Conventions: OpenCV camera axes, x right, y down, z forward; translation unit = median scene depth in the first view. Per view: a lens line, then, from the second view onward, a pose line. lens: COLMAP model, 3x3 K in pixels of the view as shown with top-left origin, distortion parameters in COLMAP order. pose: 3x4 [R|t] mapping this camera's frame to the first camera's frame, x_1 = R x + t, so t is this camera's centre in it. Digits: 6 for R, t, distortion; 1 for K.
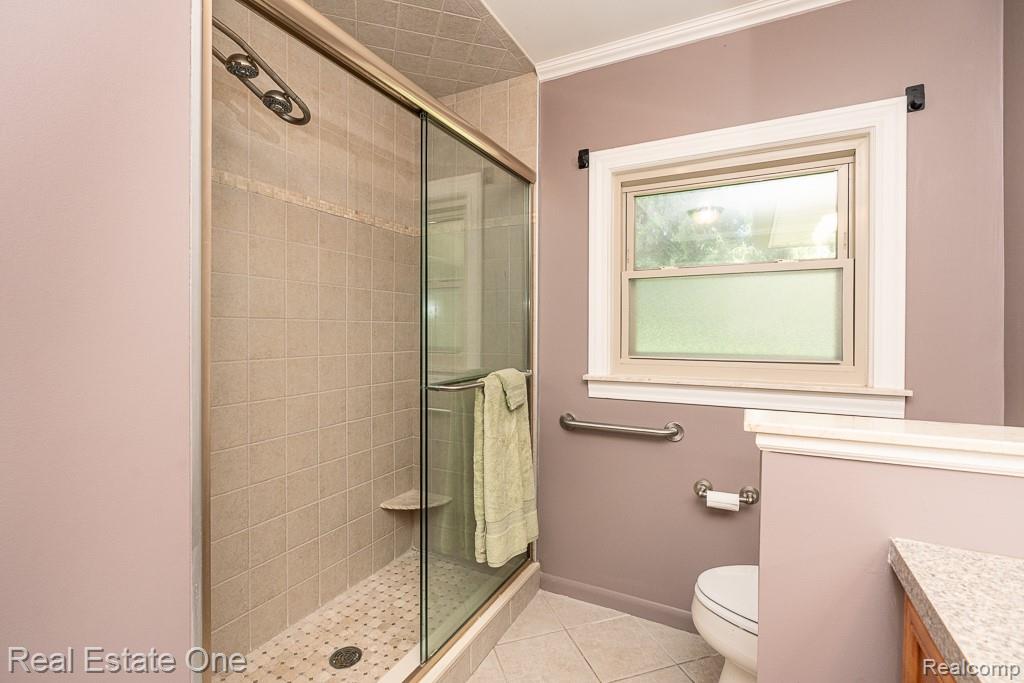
lens RADIAL K [[468.0, 0, 510.4], [0, 468.0, 334.4], [0, 0, 1]] dist [-0.000826, 0.000131]
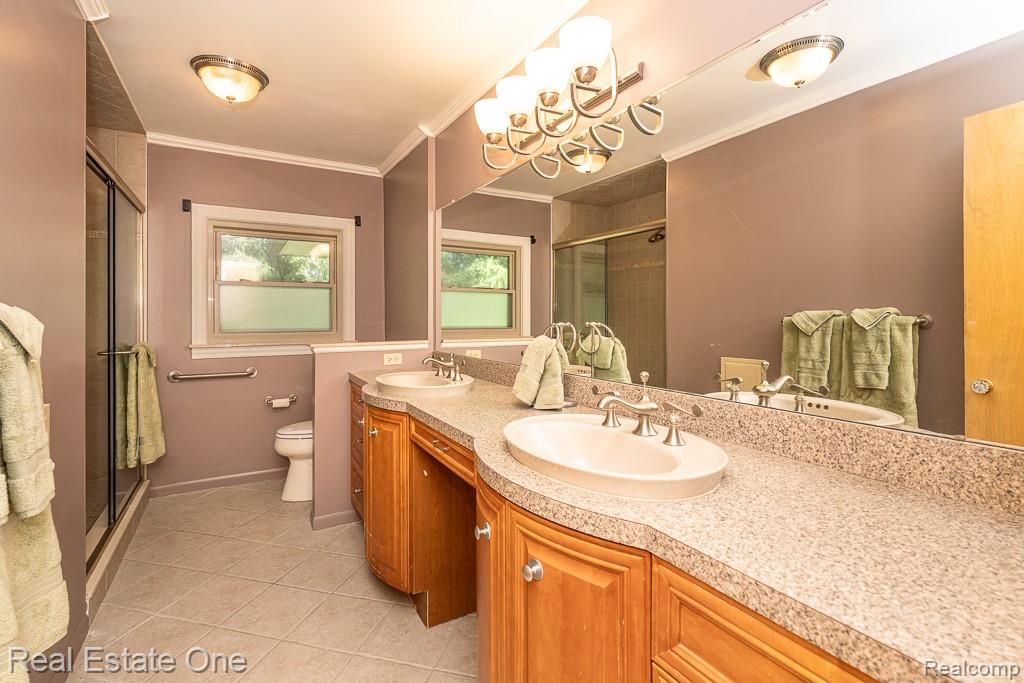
lens RADIAL K [[466.7, 0, 513.6], [0, 466.7, 317.4], [0, 0, 1]] dist [-0.001564, 0.000143]
pose [[0.524965, -0.006940, 0.851095, -0.705875], [0.008712, 0.999958, 0.002780, -0.000115], [-0.851079, 0.005955, 0.525004, -0.870654]]
